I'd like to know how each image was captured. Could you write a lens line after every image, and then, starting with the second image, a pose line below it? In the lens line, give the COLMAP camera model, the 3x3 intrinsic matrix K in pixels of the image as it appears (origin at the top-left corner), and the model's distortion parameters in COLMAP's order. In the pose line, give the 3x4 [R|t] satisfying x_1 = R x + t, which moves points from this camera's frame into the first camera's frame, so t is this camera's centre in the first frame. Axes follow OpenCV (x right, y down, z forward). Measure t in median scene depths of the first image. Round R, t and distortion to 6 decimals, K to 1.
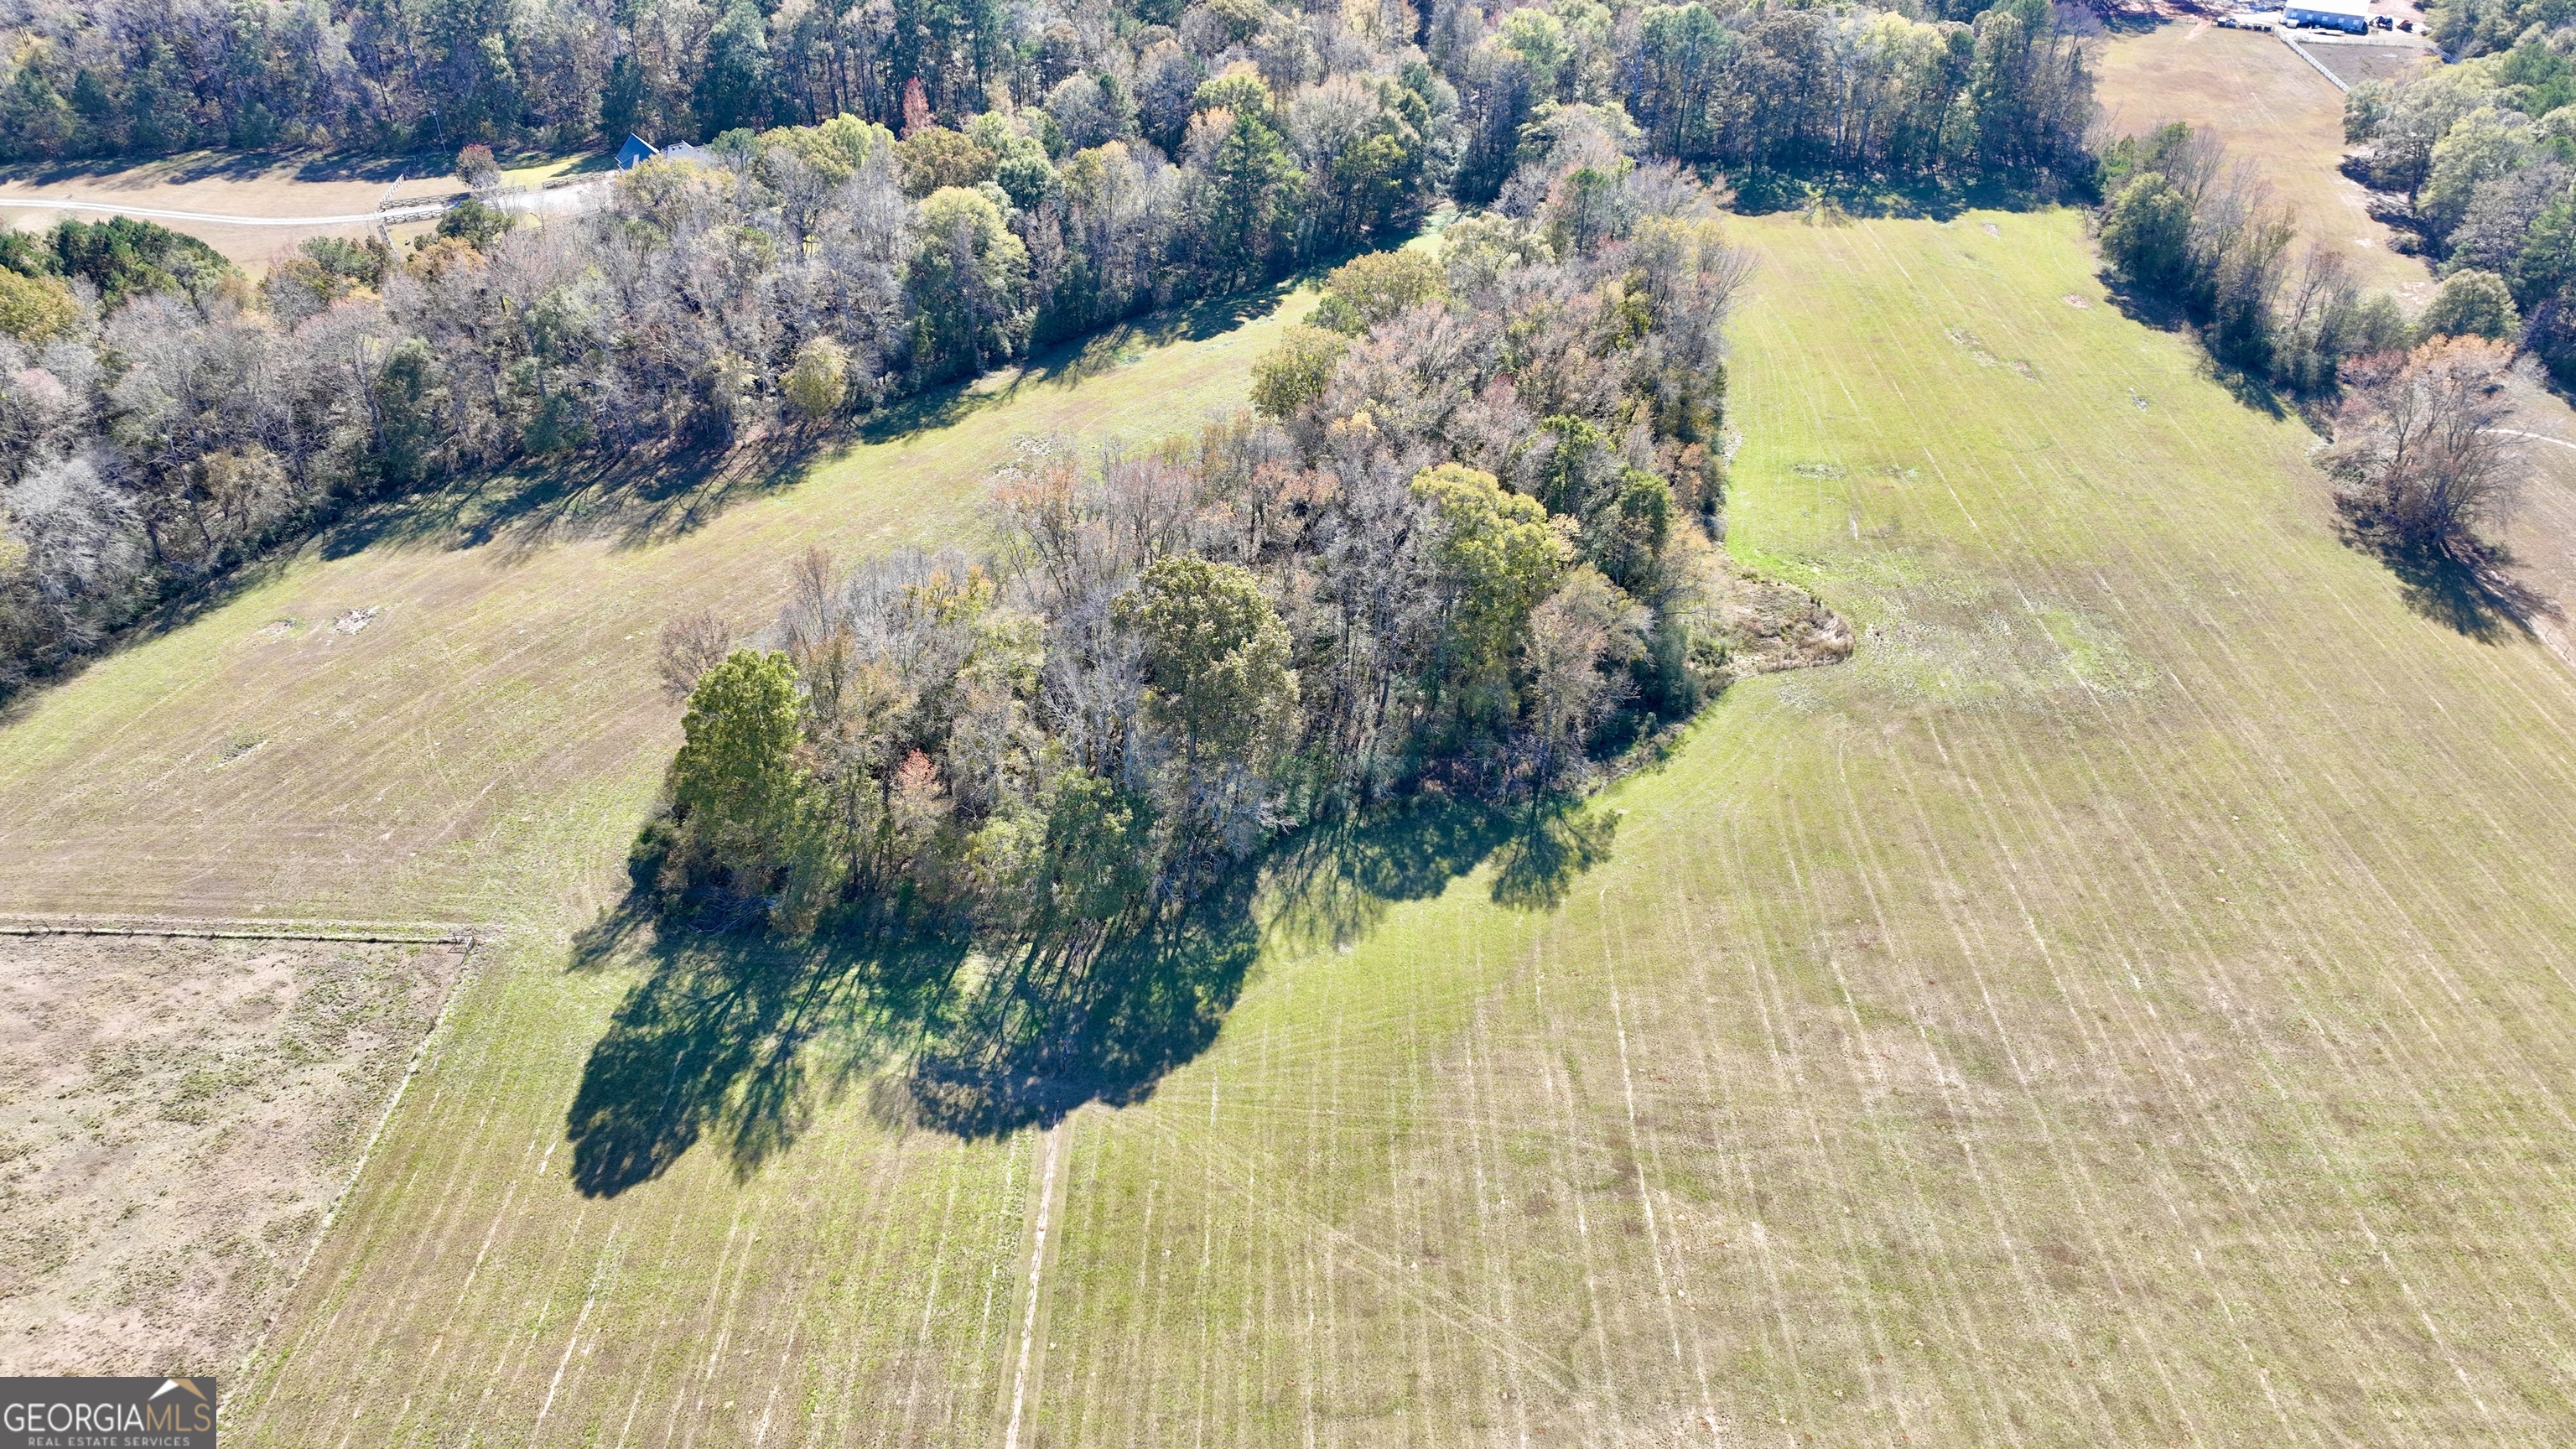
lens RADIAL K [[1824.4, 0, 1282.9], [0, 1824.4, 718.6], [0, 0, 1]] dist [-0.001388, 0.022325]
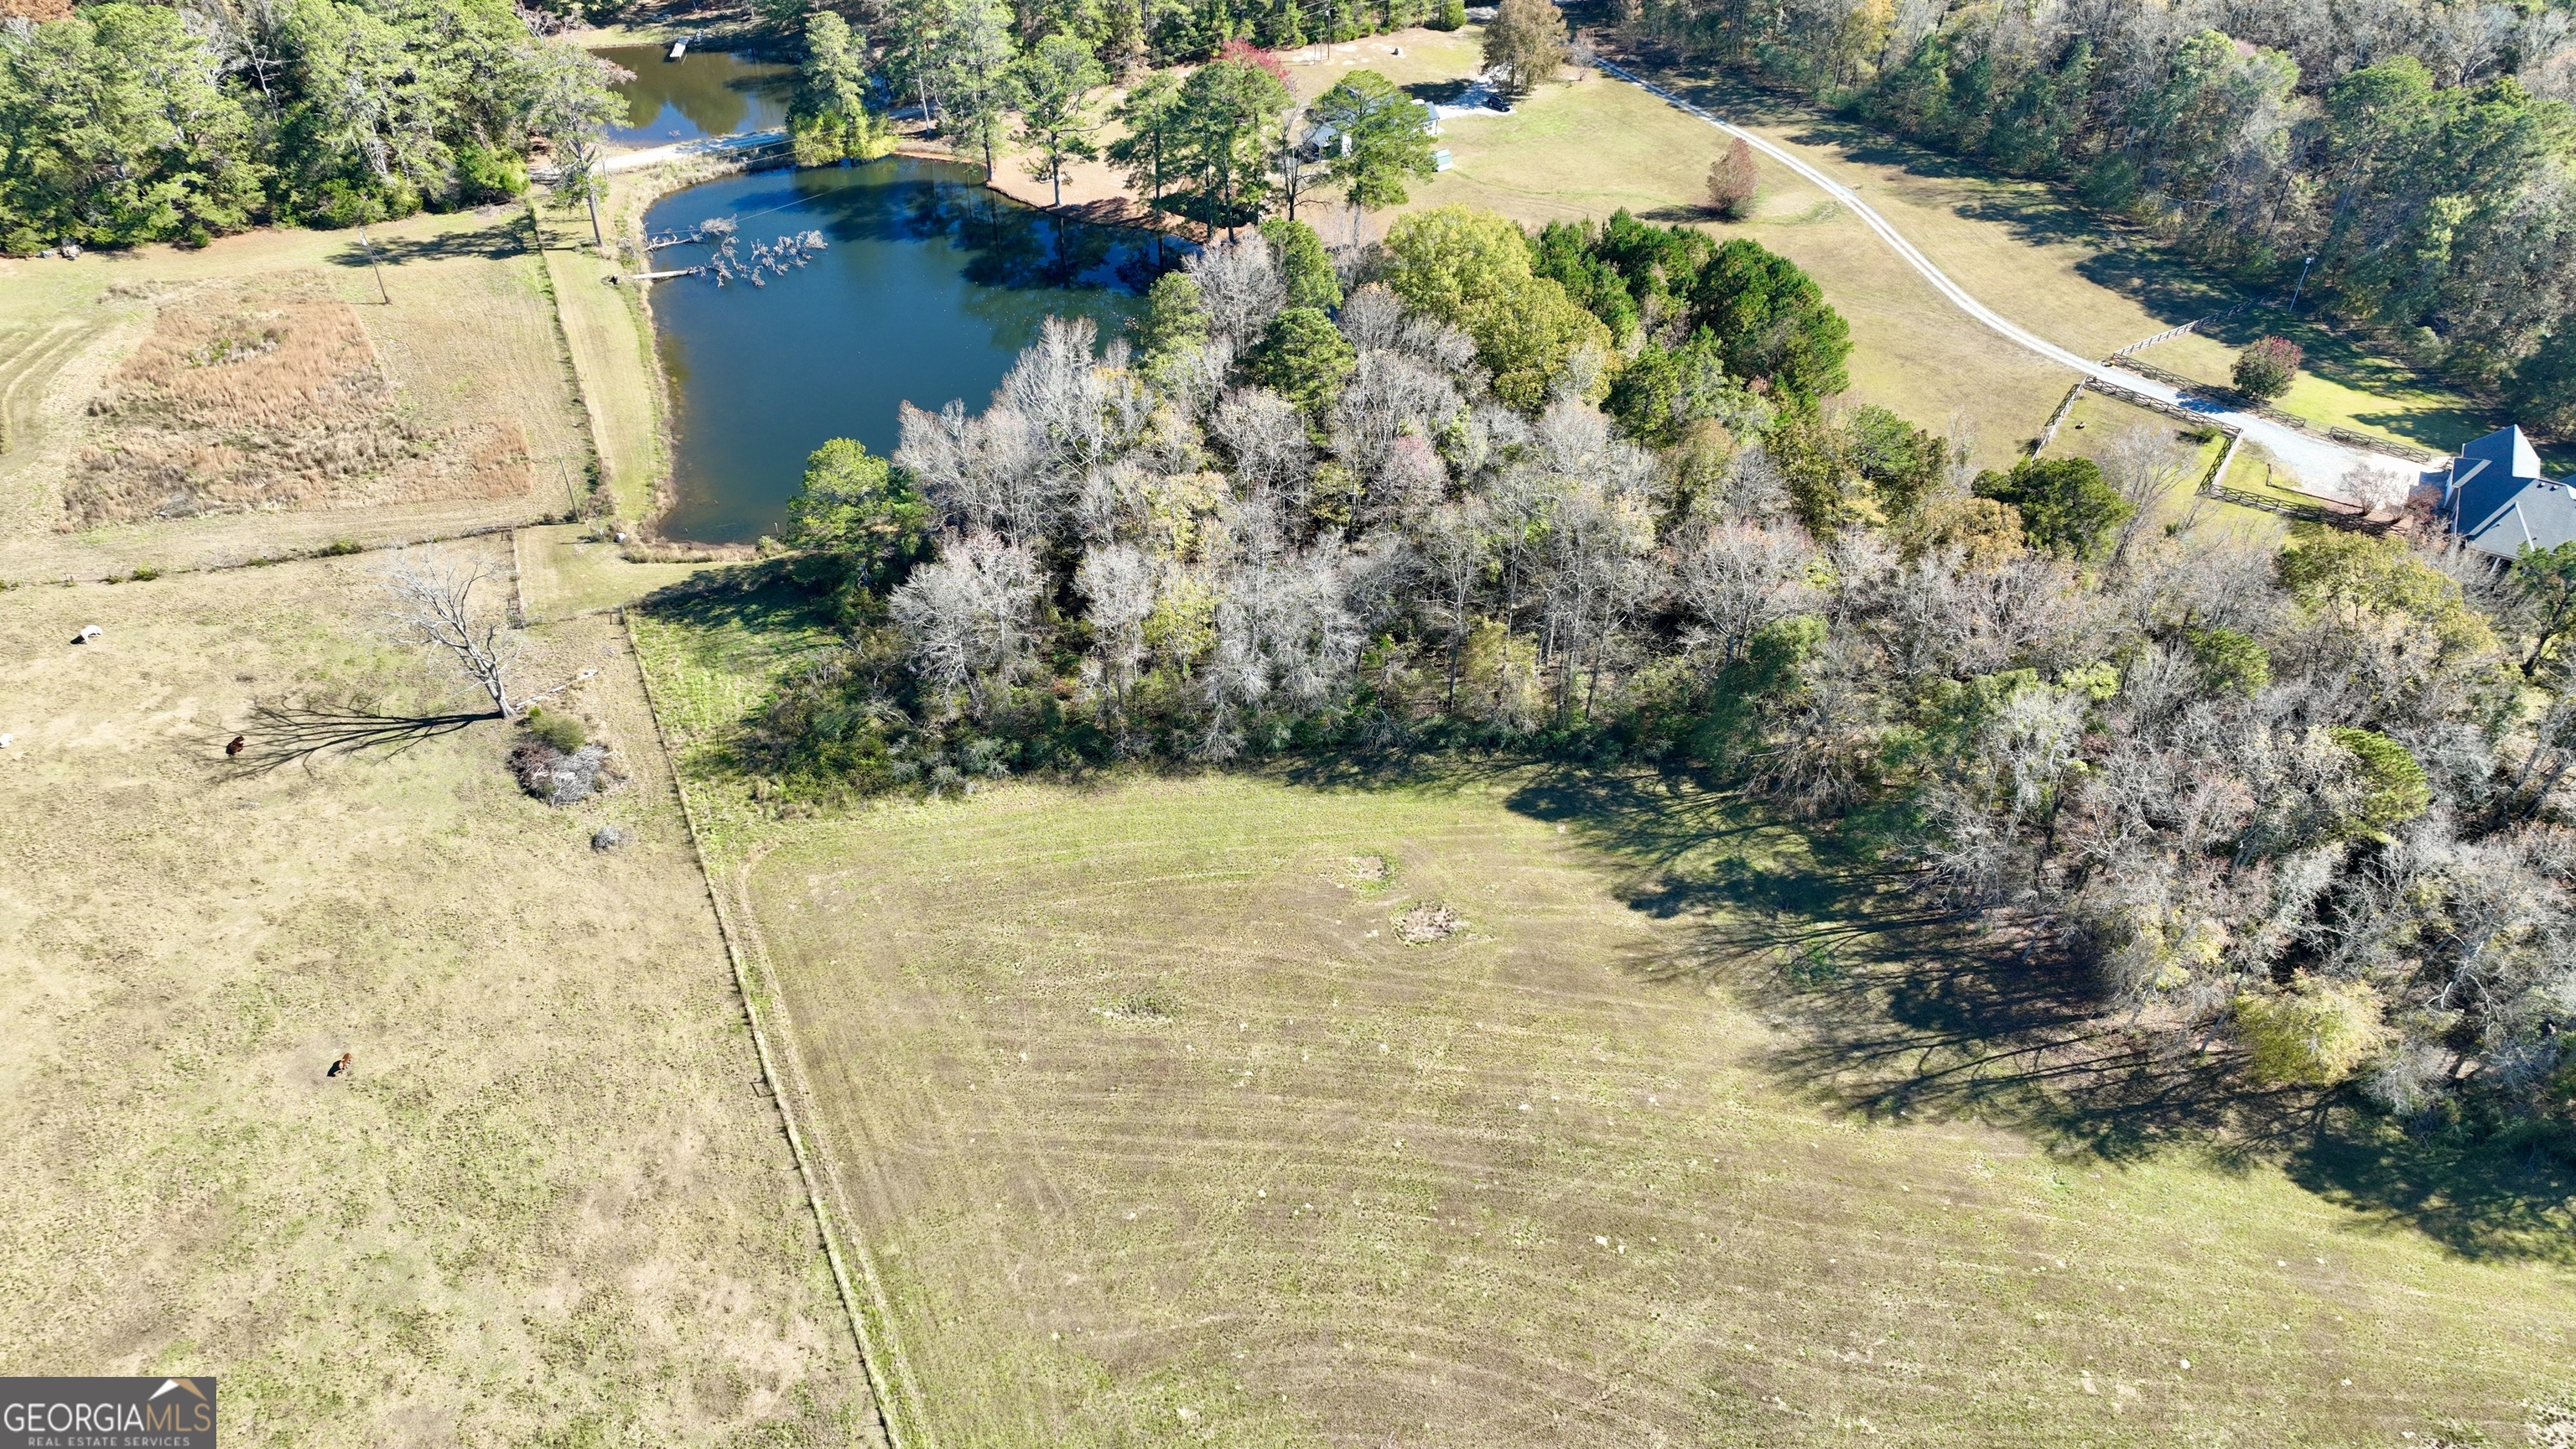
lens RADIAL K [[1735.0, 0, 1229.8], [0, 1735.0, 778.8], [0, 0, 1]] dist [0.010036, 0.000670]
pose [[0.433228, 0.607188, -0.666060, -0.087253], [-0.538898, 0.766869, 0.348569, -0.256652], [0.722428, 0.207928, 0.659442, 0.387980]]
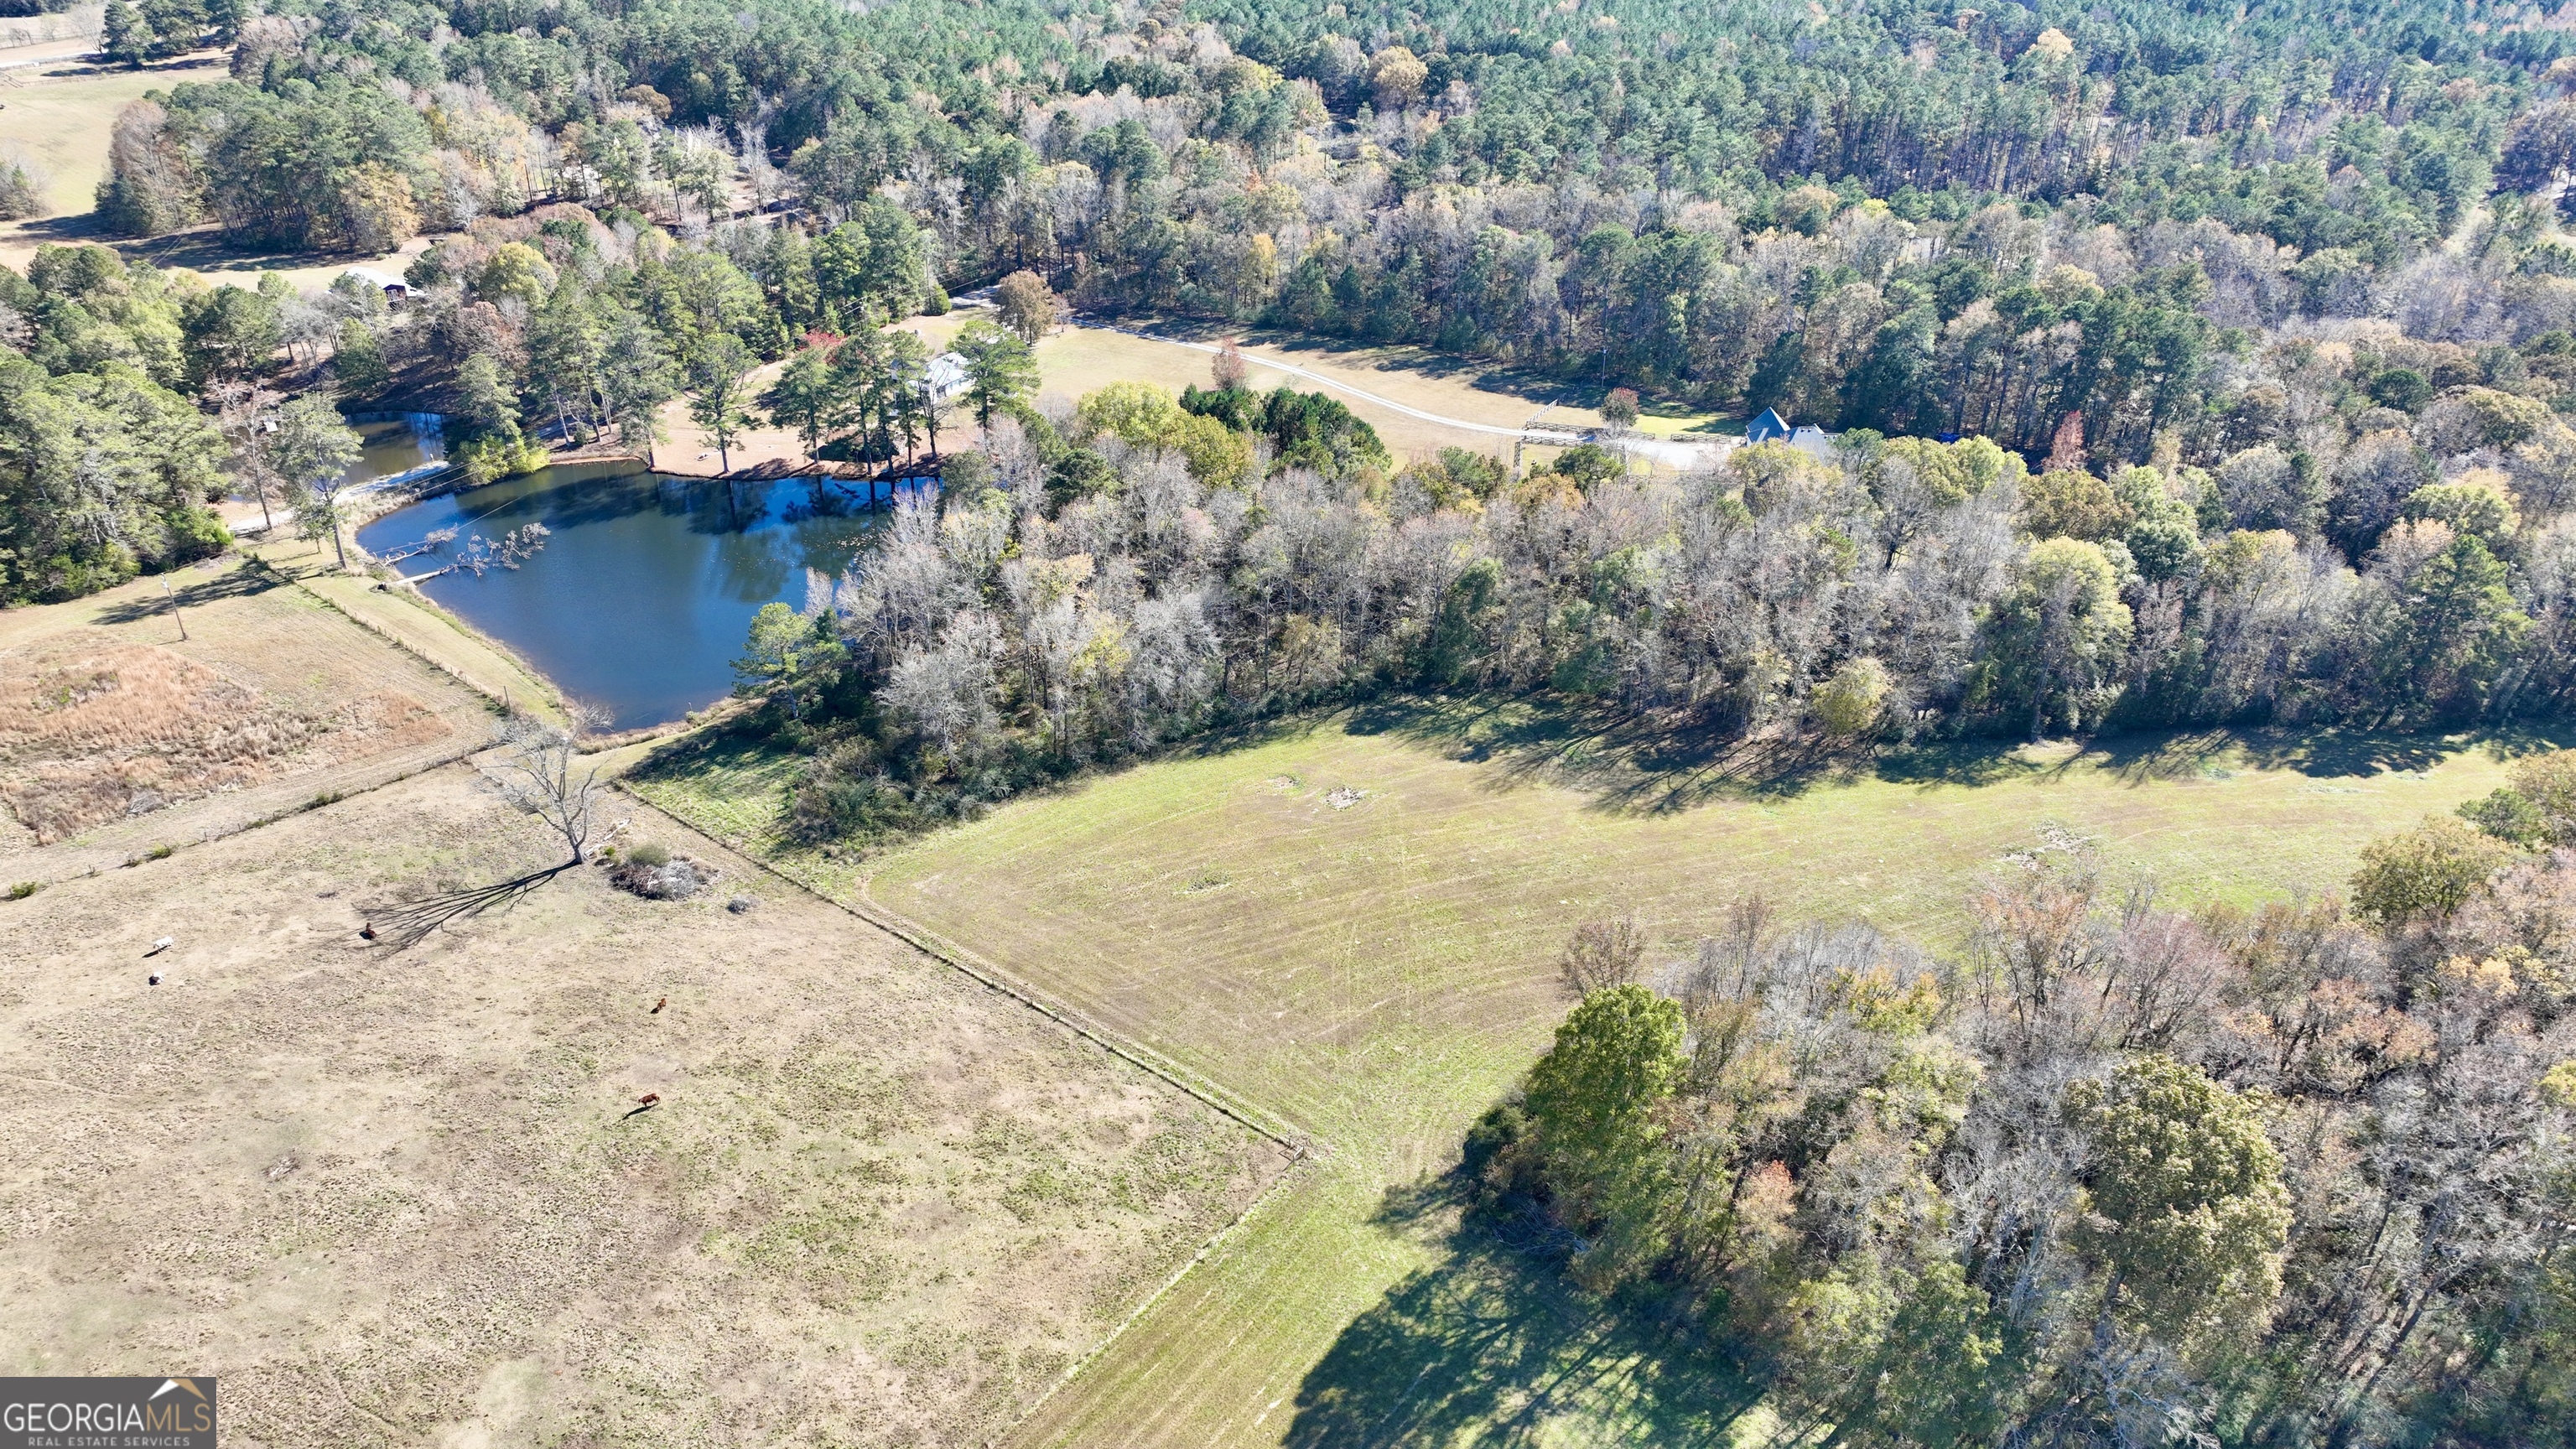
lens RADIAL K [[1824.4, 0, 1282.9], [0, 1824.4, 718.6], [0, 0, 1]] dist [-0.001388, 0.022325]
pose [[0.805104, 0.288099, -0.518465, 0.000559], [-0.353060, 0.935163, -0.028603, -0.045483], [0.476609, 0.206078, 0.854620, 0.055490]]
